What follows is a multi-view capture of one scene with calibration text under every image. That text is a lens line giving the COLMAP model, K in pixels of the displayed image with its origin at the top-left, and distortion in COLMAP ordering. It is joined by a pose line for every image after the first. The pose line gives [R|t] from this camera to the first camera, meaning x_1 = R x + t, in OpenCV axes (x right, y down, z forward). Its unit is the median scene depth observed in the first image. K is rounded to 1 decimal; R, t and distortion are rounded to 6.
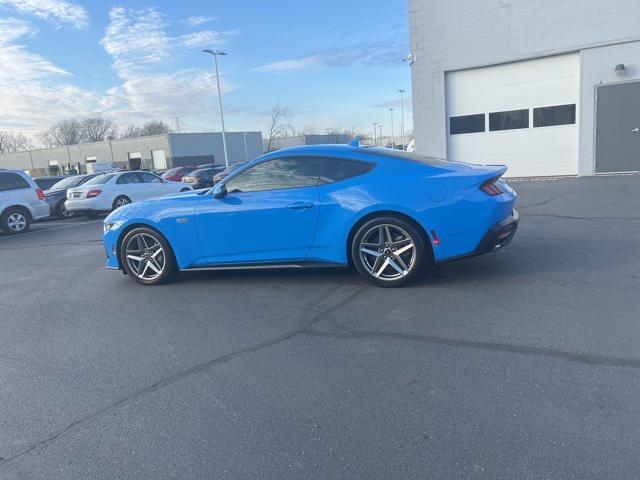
lens RADIAL K [[479.2, 0, 326.0], [0, 479.2, 235.8], [0, 0, 1]] dist [0.061592, -0.057700]
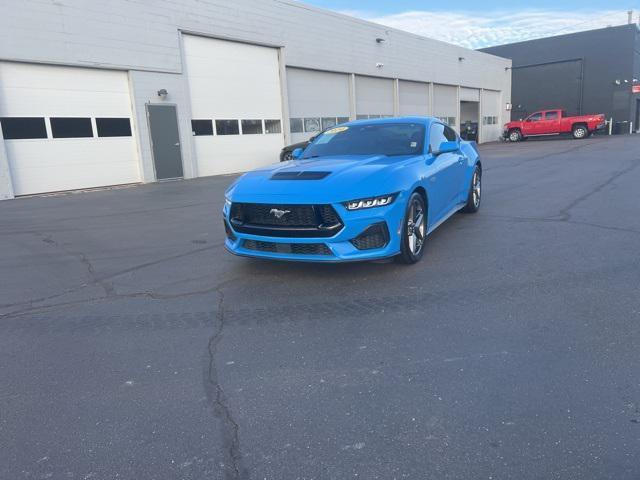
lens RADIAL K [[479.2, 0, 327.5], [0, 479.2, 240.8], [0, 0, 1]] dist [0.057824, -0.055711]
pose [[0.148925, -0.138081, 0.979160, -1.230578], [0.207401, 0.972539, 0.105603, -0.056781], [-0.966854, 0.187351, 0.173474, 0.996369]]
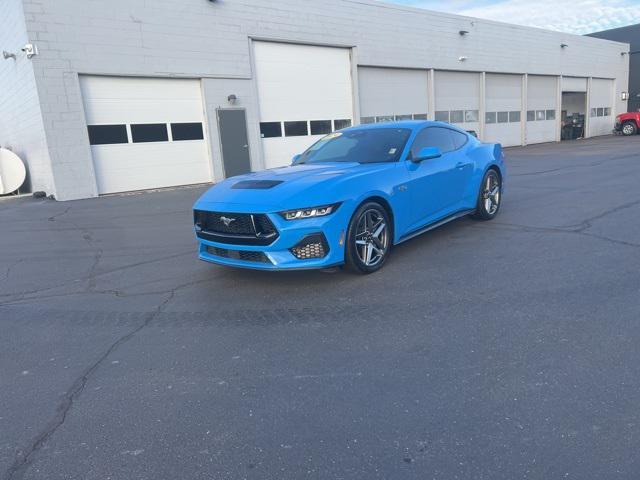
lens RADIAL K [[479.2, 0, 327.5], [0, 479.2, 240.8], [0, 0, 1]] dist [0.057824, -0.055711]
pose [[0.358119, -0.138112, 0.923404, -1.171601], [0.197285, 0.977862, 0.069746, -0.025124], [-0.912595, 0.157196, 0.377438, 0.742657]]
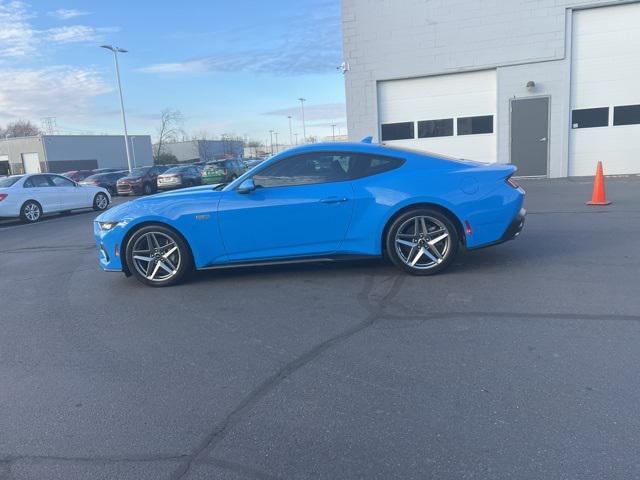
lens RADIAL K [[479.2, 0, 326.0], [0, 479.2, 235.8], [0, 0, 1]] dist [0.061592, -0.057700]
pose [[0.975872, -0.021655, 0.217265, -0.251812], [0.024939, 0.999612, -0.012384, 0.022414], [-0.216913, 0.017503, 0.976034, 0.007414]]
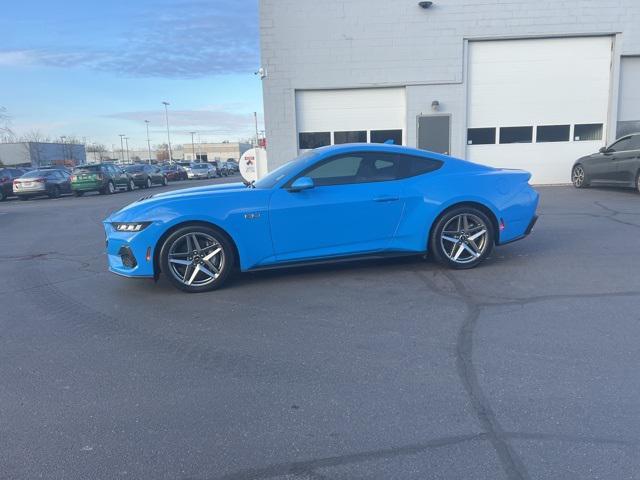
lens RADIAL K [[479.2, 0, 327.5], [0, 479.2, 240.8], [0, 0, 1]] dist [0.057824, -0.055711]
pose [[0.868501, -0.035283, 0.494430, -0.589070], [0.048359, 0.998736, -0.013674, 0.032547], [-0.493323, 0.035786, 0.869110, 0.129093]]
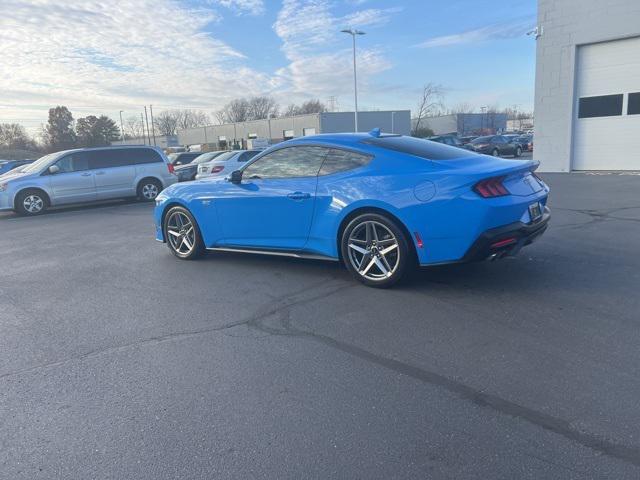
lens RADIAL K [[479.2, 0, 326.0], [0, 479.2, 235.8], [0, 0, 1]] dist [0.061592, -0.057700]
pose [[0.953172, 0.082773, -0.290883, 0.253055], [-0.070526, 0.996135, 0.052356, -0.030866], [0.294092, -0.029390, 0.955325, 0.054373]]
